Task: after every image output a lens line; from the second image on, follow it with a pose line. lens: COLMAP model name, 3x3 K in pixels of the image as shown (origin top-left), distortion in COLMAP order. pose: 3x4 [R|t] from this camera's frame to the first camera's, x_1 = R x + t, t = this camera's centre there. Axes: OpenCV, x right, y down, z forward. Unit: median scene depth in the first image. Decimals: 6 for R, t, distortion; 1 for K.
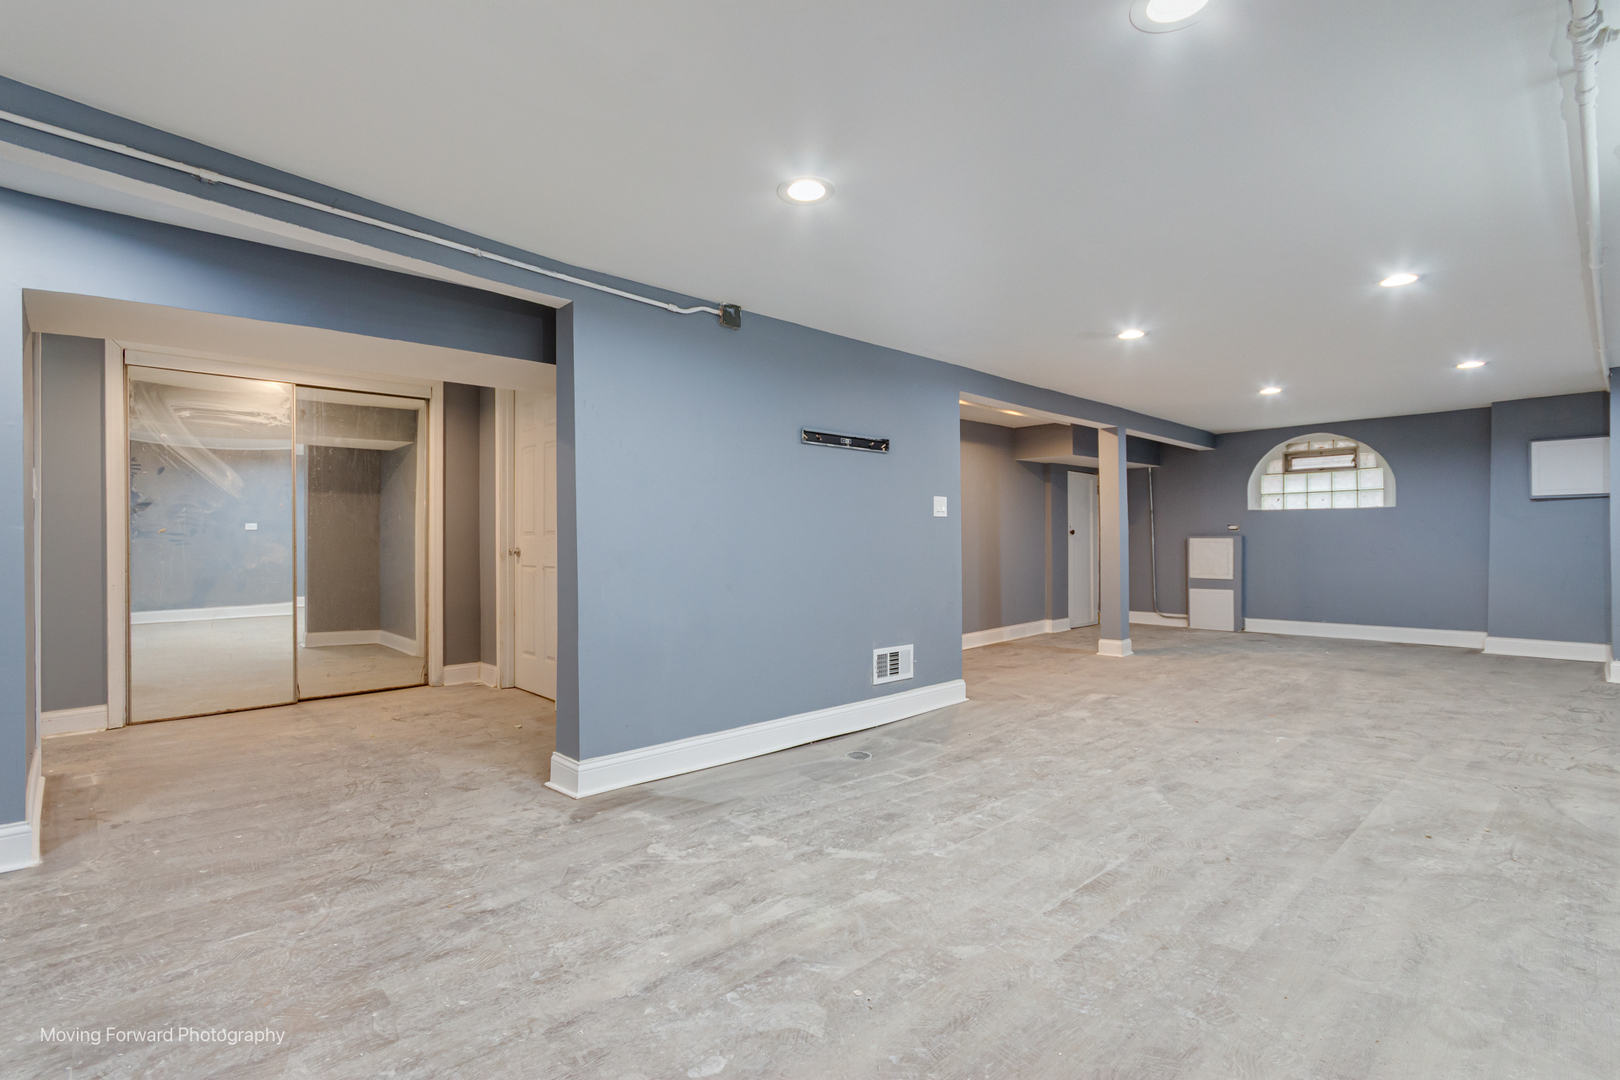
lens RADIAL K [[754.5, 0, 812.5], [0, 754.5, 538.8], [0, 0, 1]] dist [0.002705, 0.001498]
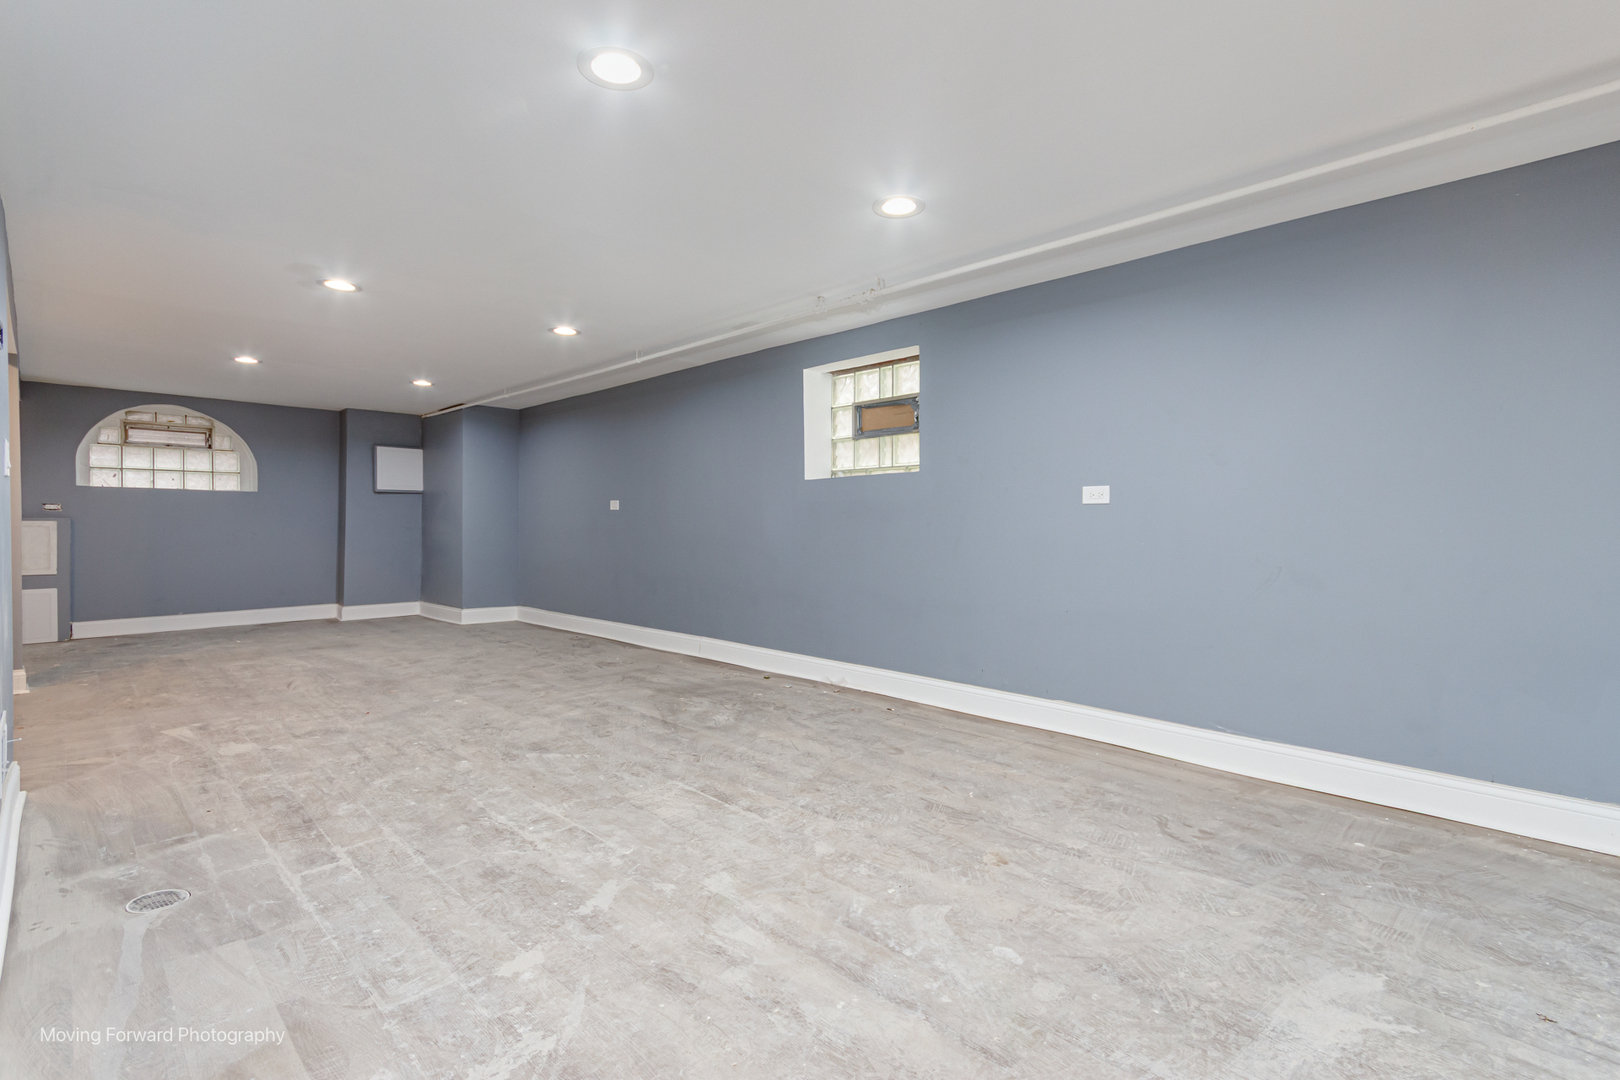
lens RADIAL K [[754.5, 0, 811.6], [0, 754.5, 533.8], [0, 0, 1]] dist [0.002705, 0.001498]
pose [[-0.043372, -0.006858, 0.999035, -0.647080], [-0.004246, 0.999969, 0.006680, 0.010178], [-0.999050, -0.003952, -0.043399, 0.668773]]
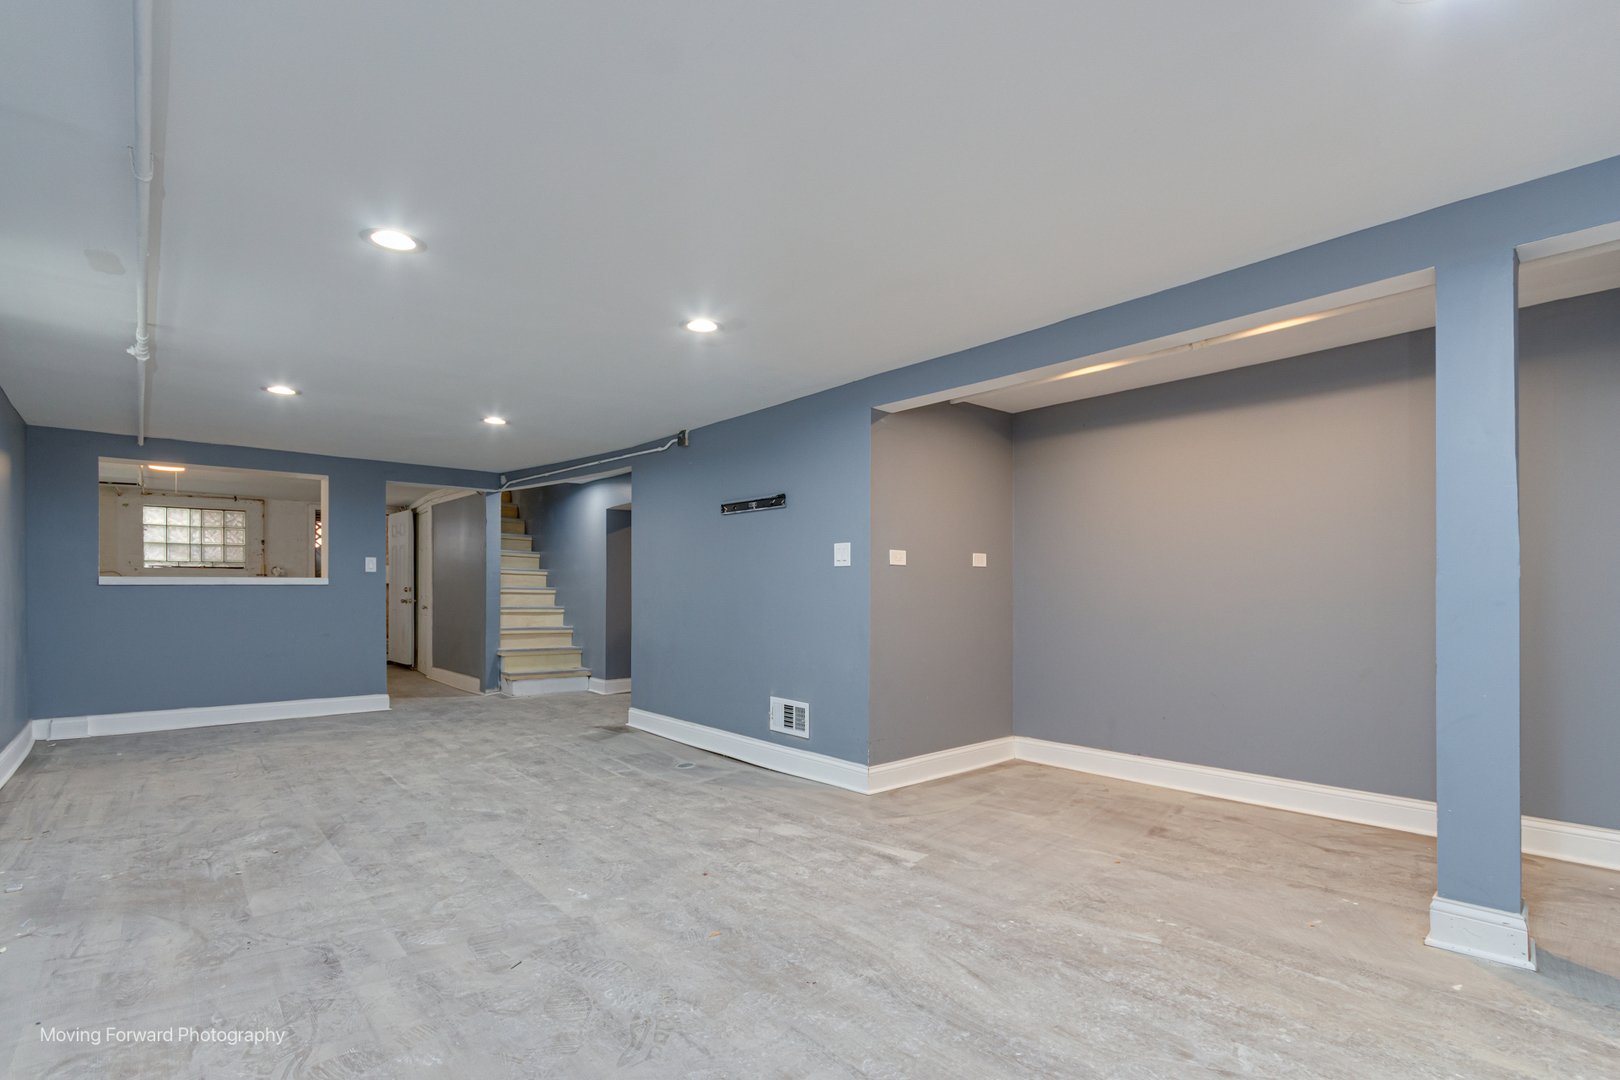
lens RADIAL K [[754.5, 0, 802.3], [0, 754.5, 592.2], [0, 0, 1]] dist [0.002705, 0.001498]
pose [[-0.039042, 0.008517, -0.999201, 1.609674], [0.002035, 0.999962, 0.008444, -0.011350], [0.999235, -0.001703, -0.039058, 1.539967]]
